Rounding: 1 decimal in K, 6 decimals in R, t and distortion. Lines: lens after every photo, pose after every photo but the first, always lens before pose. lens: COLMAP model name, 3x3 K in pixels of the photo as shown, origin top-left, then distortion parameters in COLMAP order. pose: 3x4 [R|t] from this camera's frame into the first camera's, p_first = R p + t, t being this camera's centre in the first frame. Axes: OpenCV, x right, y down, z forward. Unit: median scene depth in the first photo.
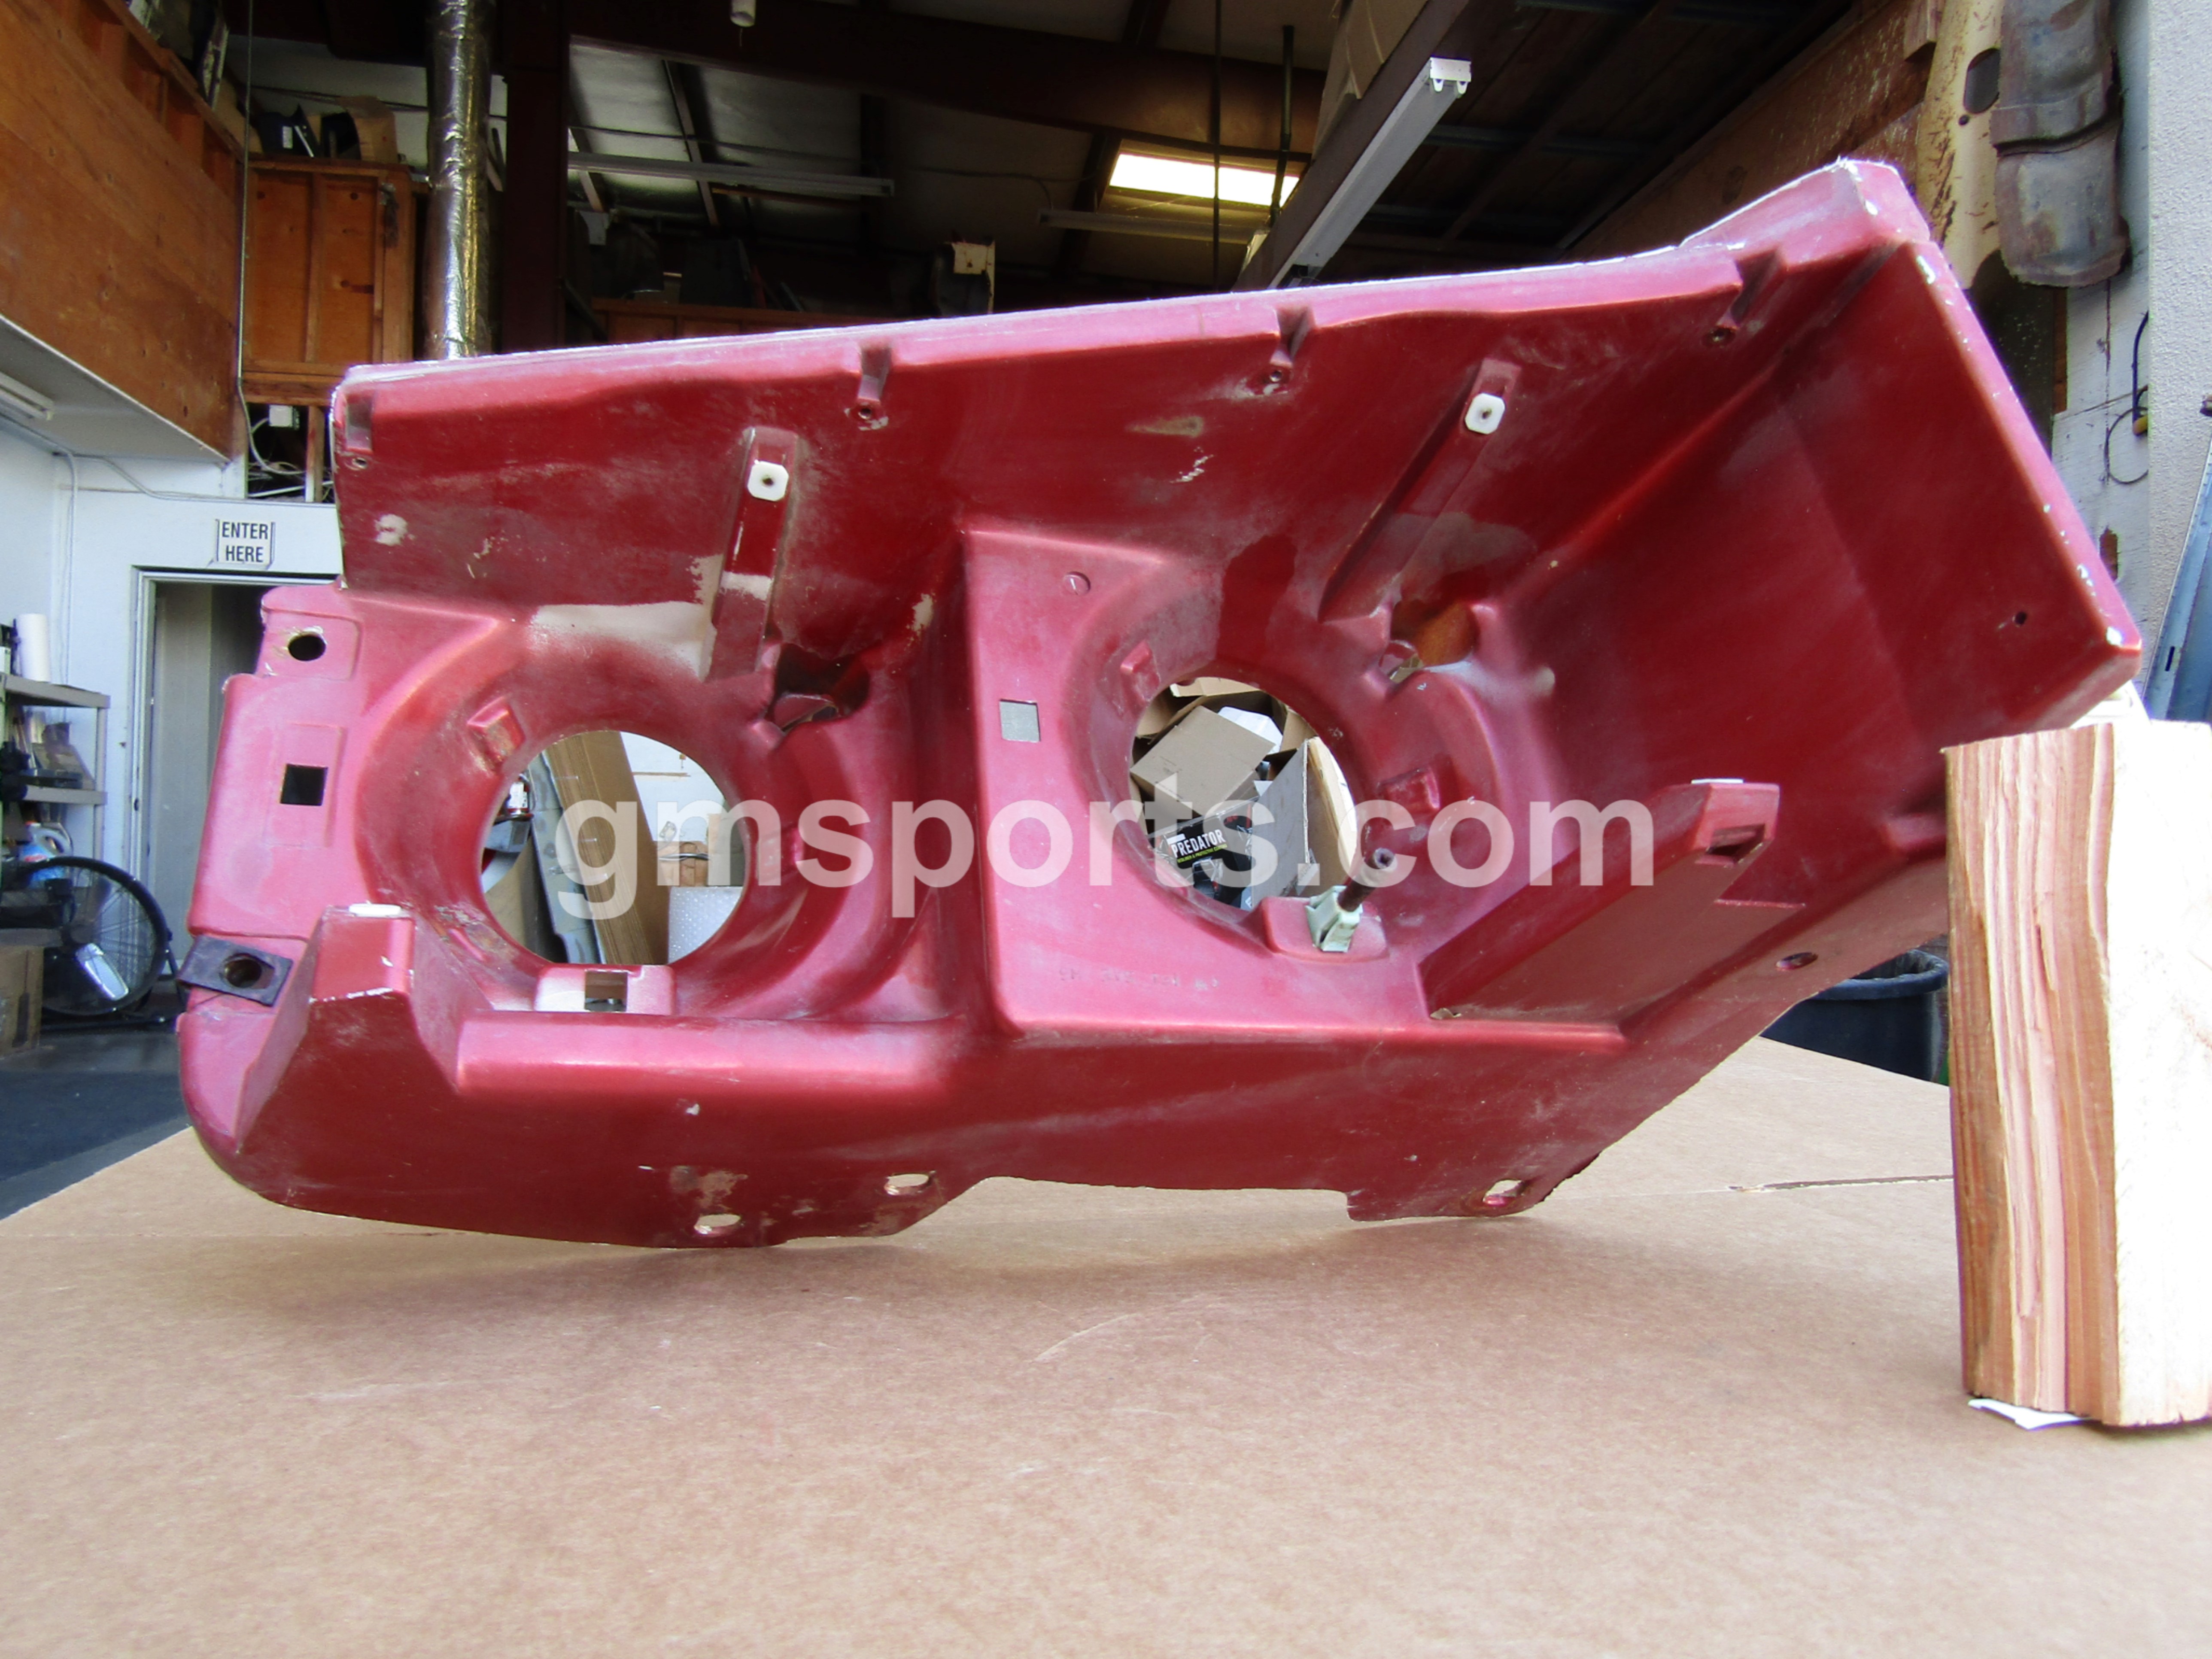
lens RADIAL K [[1573.7, 0, 1122.8], [0, 1573.7, 827.9], [0, 0, 1]] dist [0.000915, -0.007581]
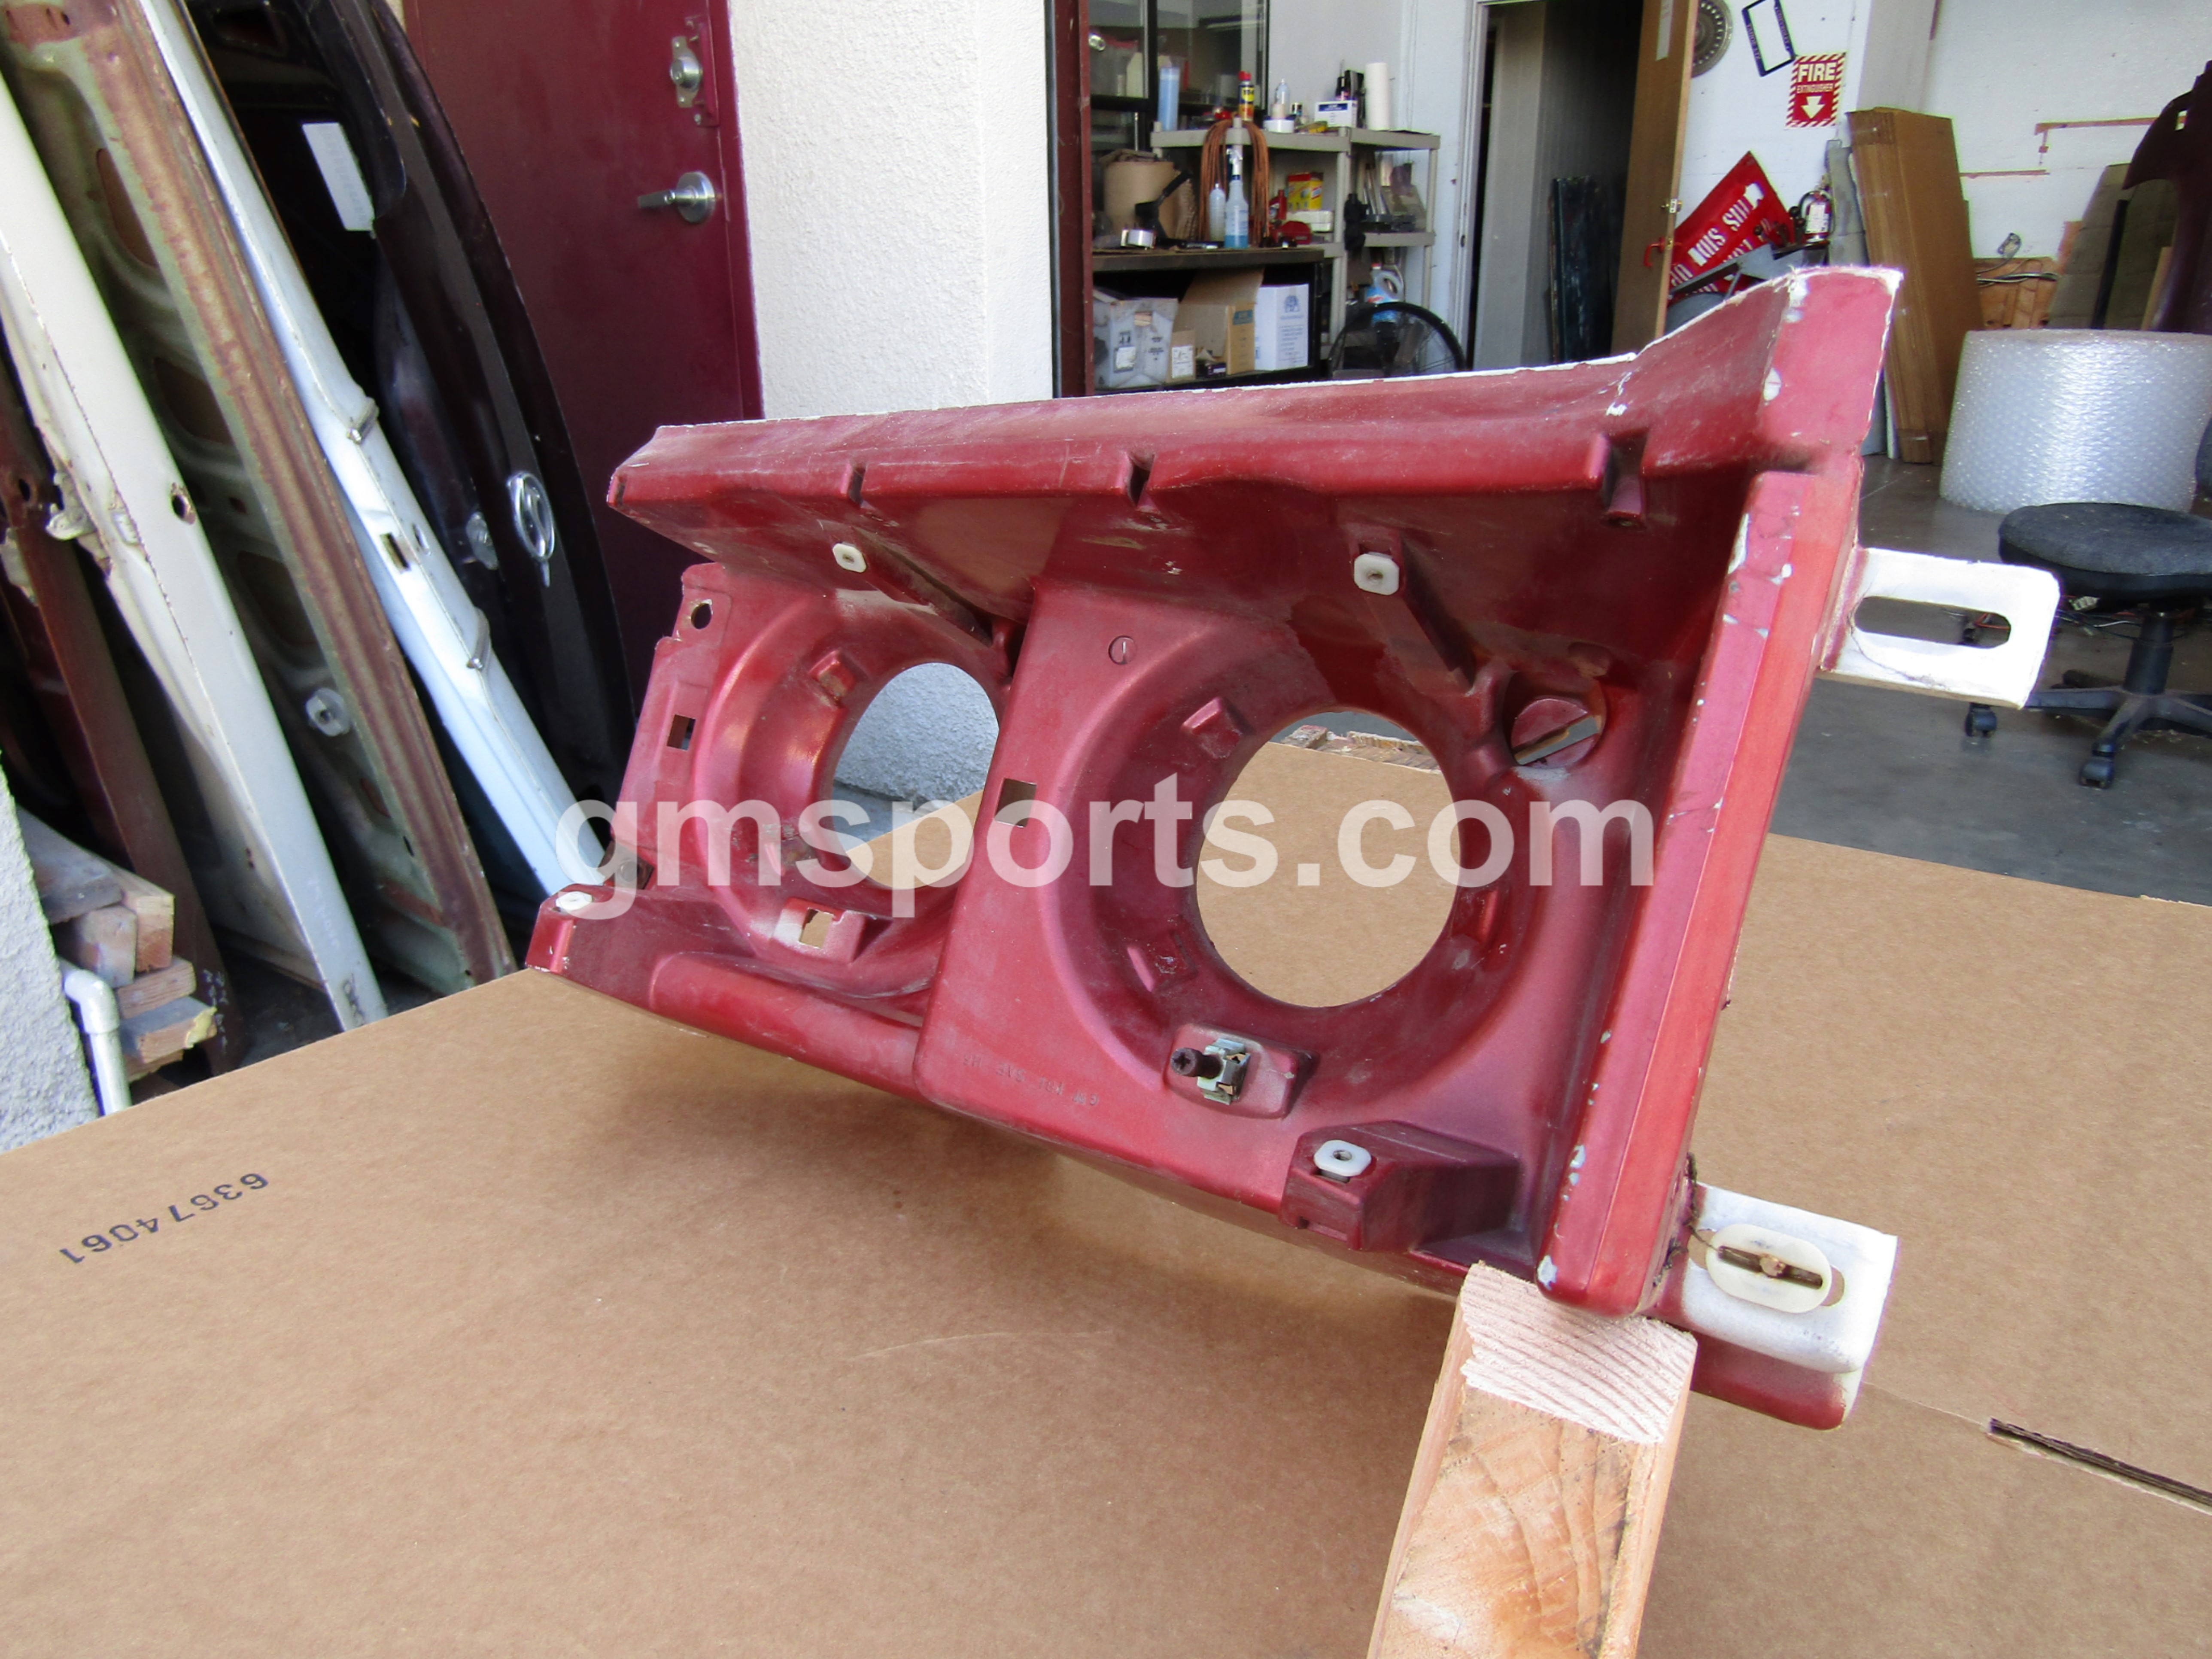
lens RADIAL K [[1592.4, 0, 1113.6], [0, 1592.4, 839.7], [0, 0, 1]] dist [0.003003, -0.006893]
pose [[0.686955, 0.243324, -0.684753, 0.793578], [0.028506, 0.932529, 0.359968, -0.472296], [0.726141, -0.266801, 0.633669, 0.389176]]
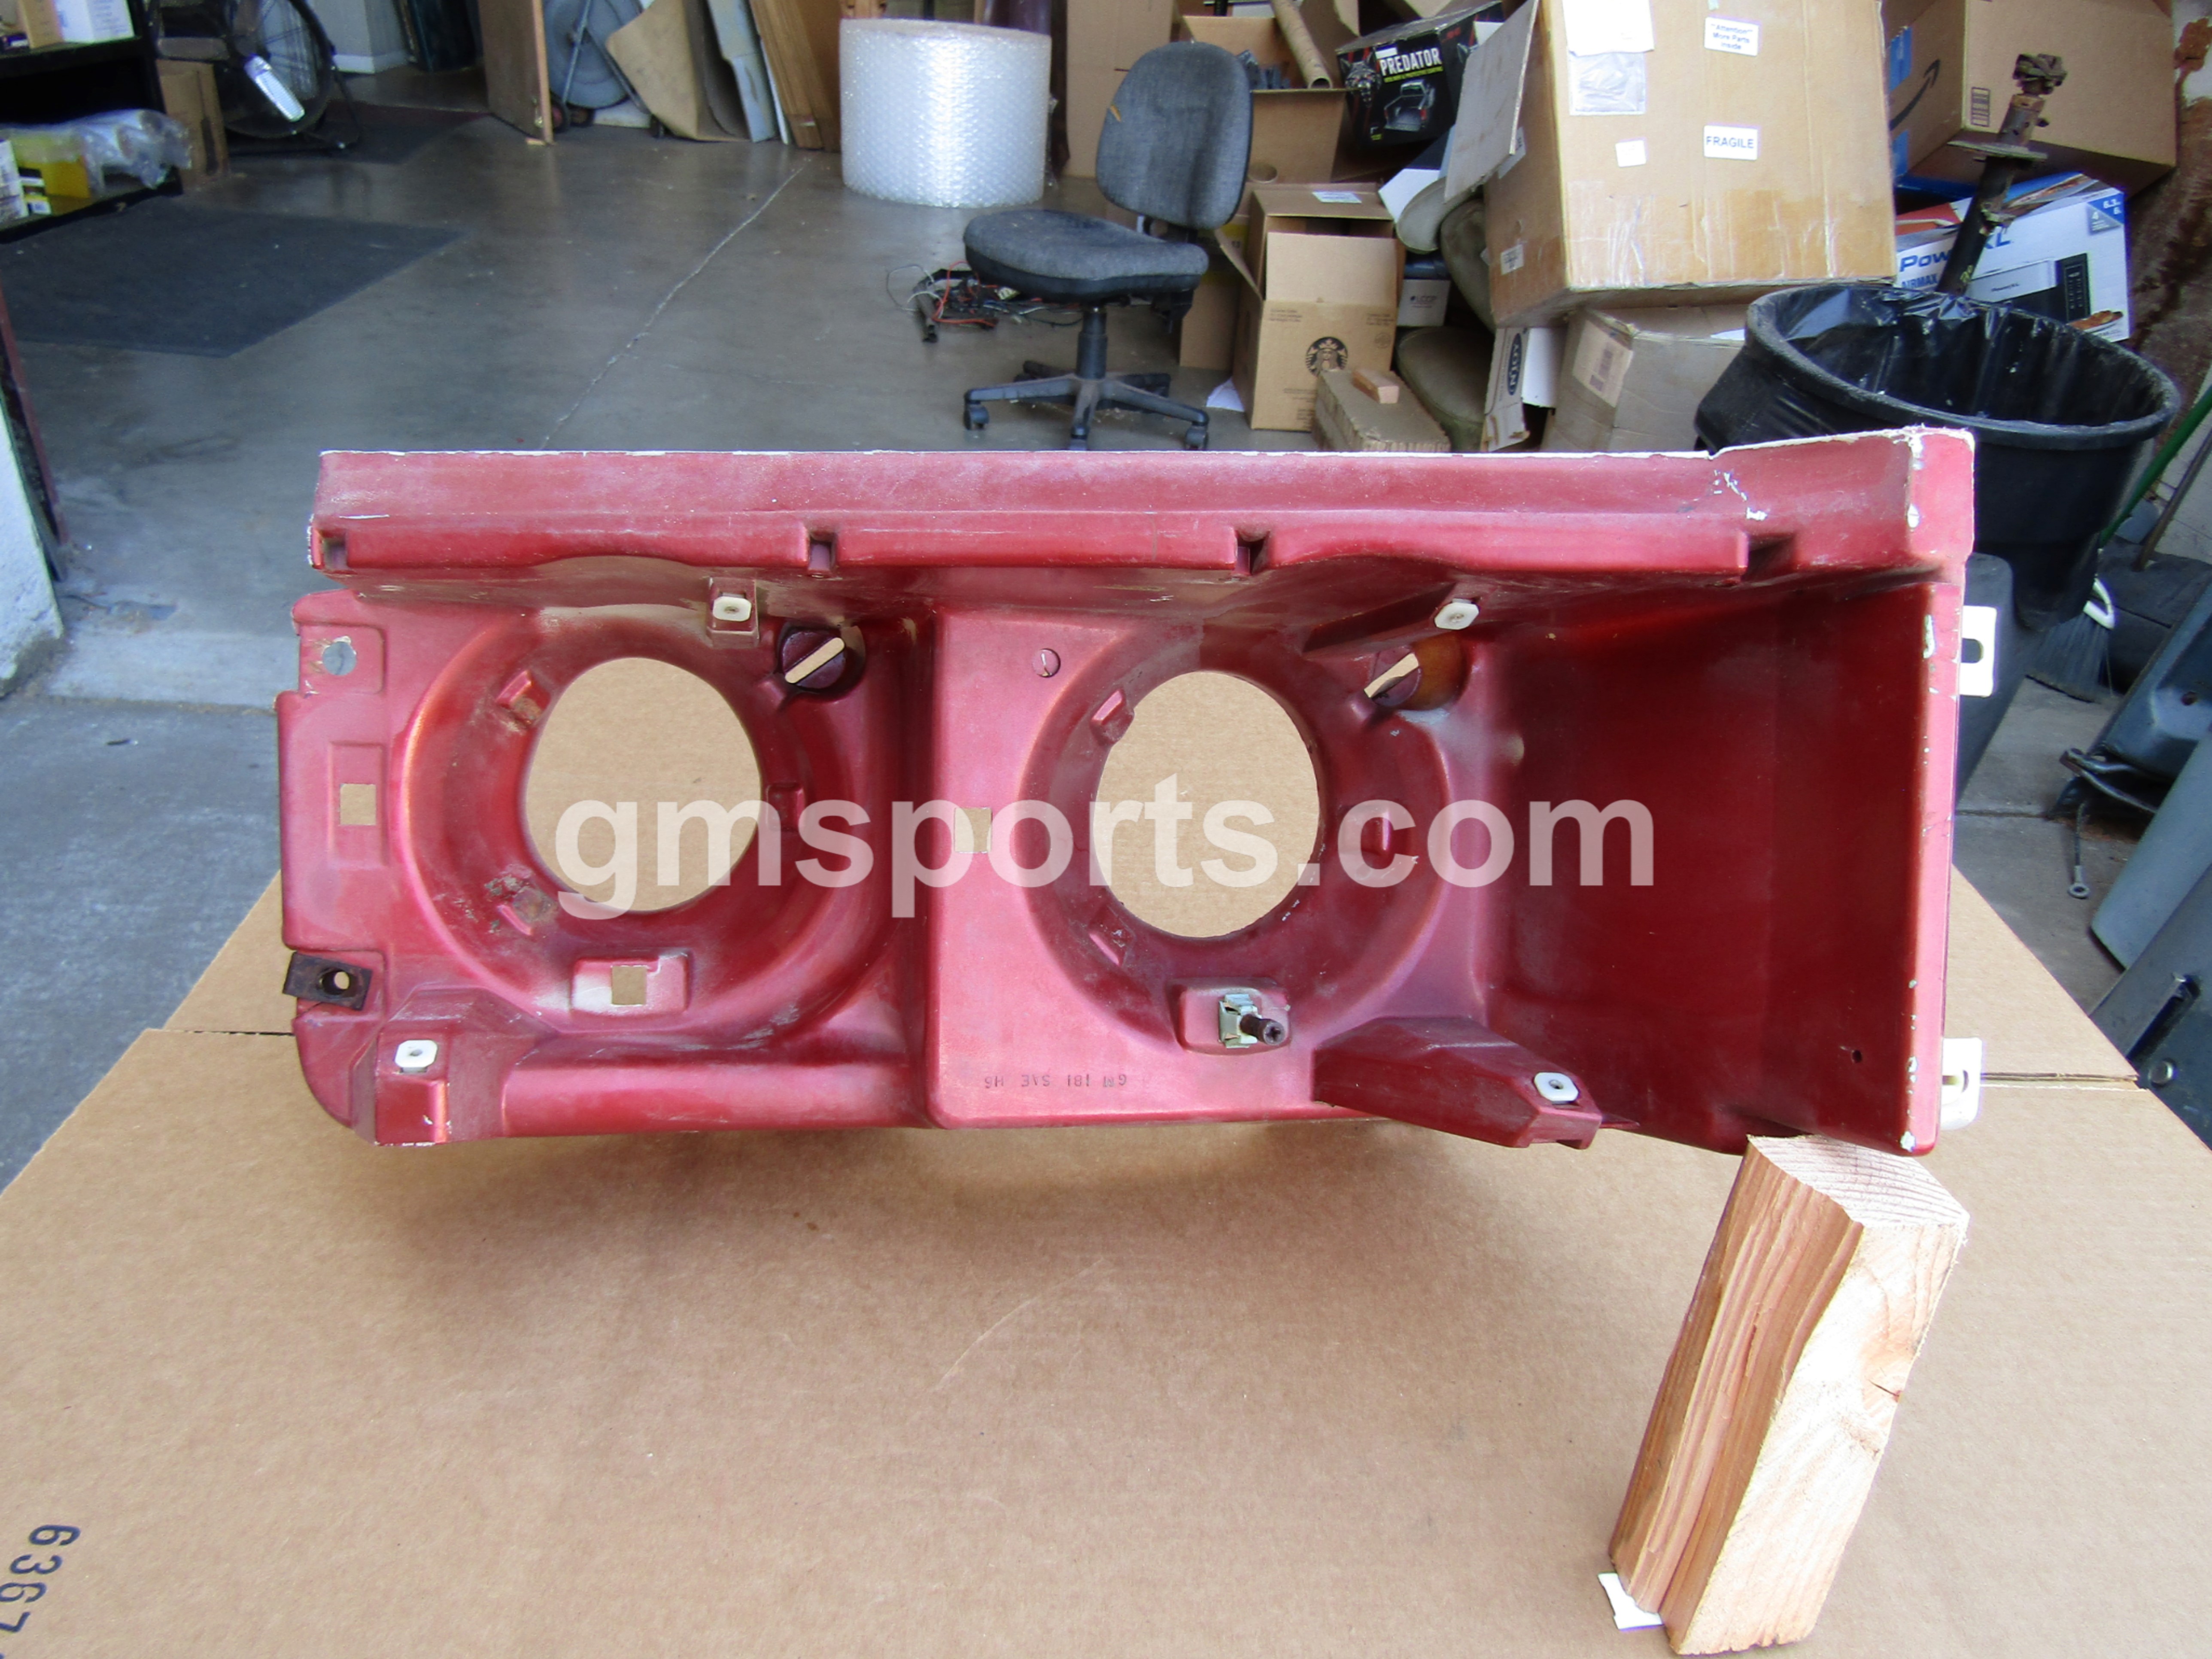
lens RADIAL K [[1582.9, 0, 1123.7], [0, 1582.9, 834.9], [0, 0, 1]] dist [-0.006547, -0.000409]
pose [[0.988421, 0.125340, -0.085526, 0.141852], [-0.062936, 0.851510, 0.520547, -0.695673], [0.138071, -0.509136, 0.849539, 0.098526]]
